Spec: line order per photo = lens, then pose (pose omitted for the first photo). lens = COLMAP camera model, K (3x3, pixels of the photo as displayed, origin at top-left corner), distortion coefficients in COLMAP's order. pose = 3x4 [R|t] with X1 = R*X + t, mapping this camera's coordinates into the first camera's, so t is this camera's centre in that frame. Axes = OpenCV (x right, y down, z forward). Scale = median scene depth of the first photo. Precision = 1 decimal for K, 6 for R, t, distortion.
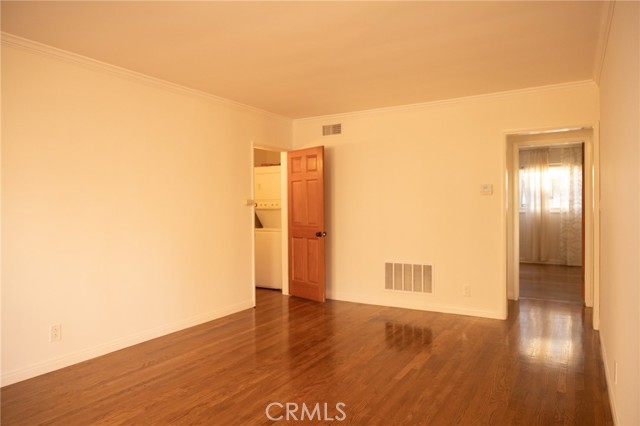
lens RADIAL K [[438.2, 0, 320.0], [0, 438.2, 213.0], [0, 0, 1]] dist [0.001548, 0.000344]
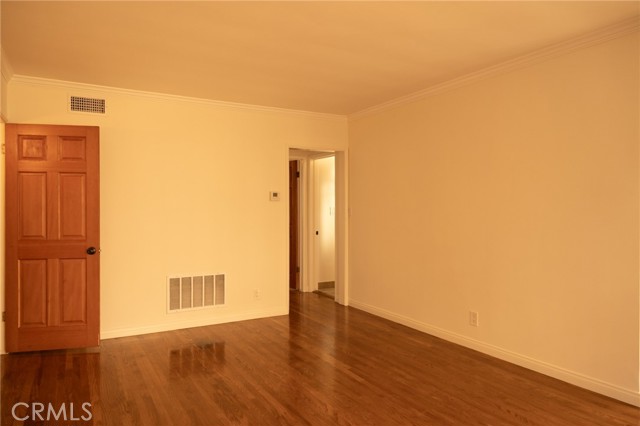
lens RADIAL K [[438.2, 0, 320.0], [0, 438.2, 213.0], [0, 0, 1]] dist [0.001548, 0.000344]
pose [[0.484210, 0.000629, 0.874951, -0.474241], [0.010624, 0.999922, -0.006598, -0.004154], [-0.874887, 0.012490, 0.484166, 0.362119]]
